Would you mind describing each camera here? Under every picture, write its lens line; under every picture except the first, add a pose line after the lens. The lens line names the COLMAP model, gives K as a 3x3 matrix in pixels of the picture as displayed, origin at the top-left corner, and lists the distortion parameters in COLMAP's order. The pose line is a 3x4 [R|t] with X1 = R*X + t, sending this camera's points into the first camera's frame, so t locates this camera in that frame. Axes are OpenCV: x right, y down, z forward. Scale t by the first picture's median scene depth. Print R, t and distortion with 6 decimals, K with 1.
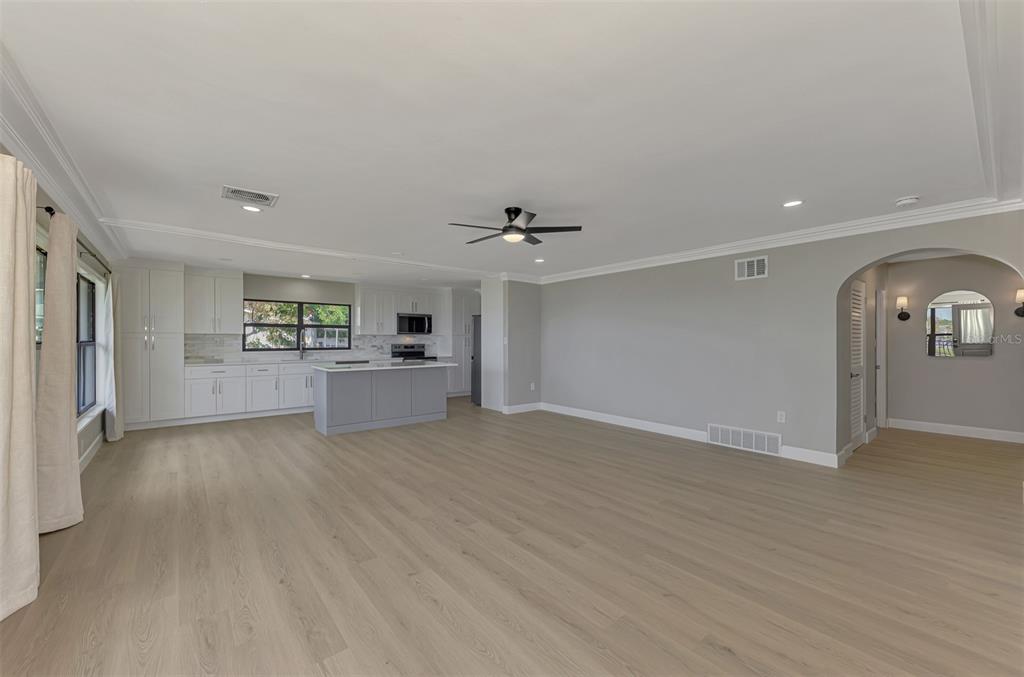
lens RADIAL K [[399.4, 0, 508.2], [0, 399.4, 340.5], [0, 0, 1]] dist [0.002960, 0.000812]
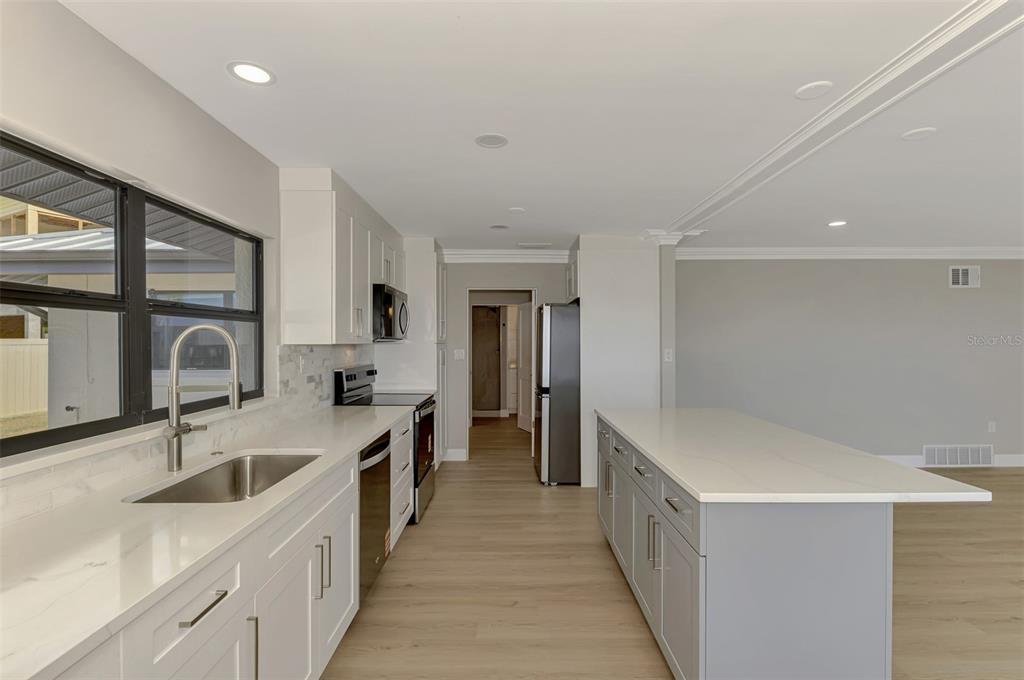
lens RADIAL K [[445.7, 0, 504.9], [0, 445.7, 342.2], [0, 0, 1]] dist [-0.002653, 0.000085]
pose [[0.639891, 0.001047, 0.768465, -0.859585], [0.005265, 0.999970, -0.005747, -0.021105], [-0.768448, 0.007724, 0.639866, 1.084749]]
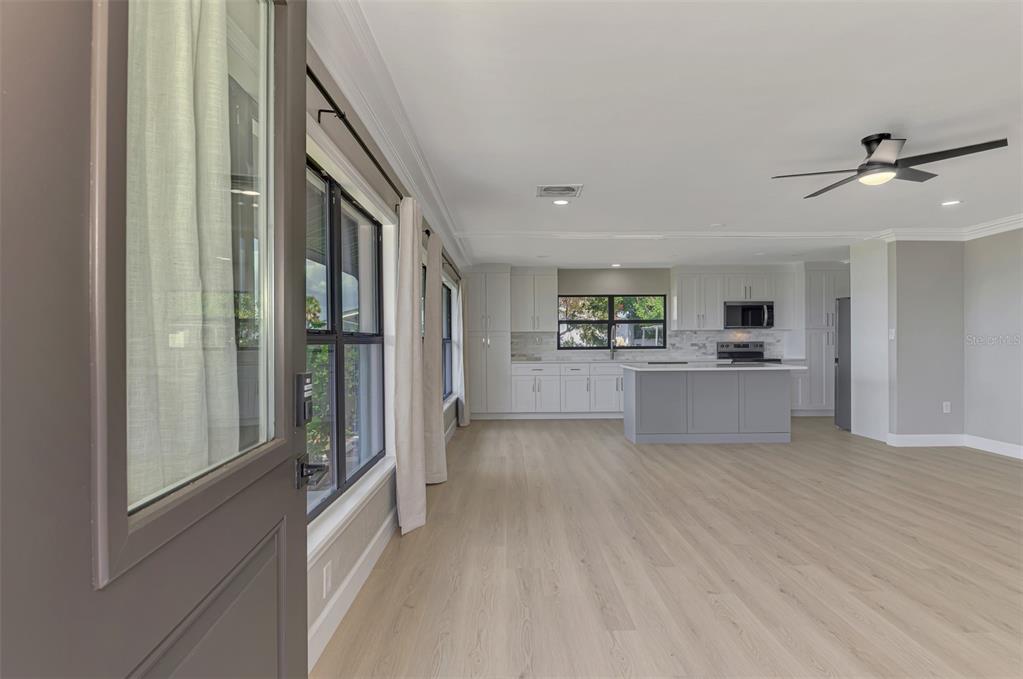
lens RADIAL K [[523.1, 0, 517.3], [0, 523.1, 347.9], [0, 0, 1]] dist [0.009676, -0.000339]
pose [[0.783050, -0.000537, -0.621959, 0.065822], [0.006465, 0.999953, 0.007277, 0.018294], [0.621926, -0.009719, 0.783016, -0.073329]]
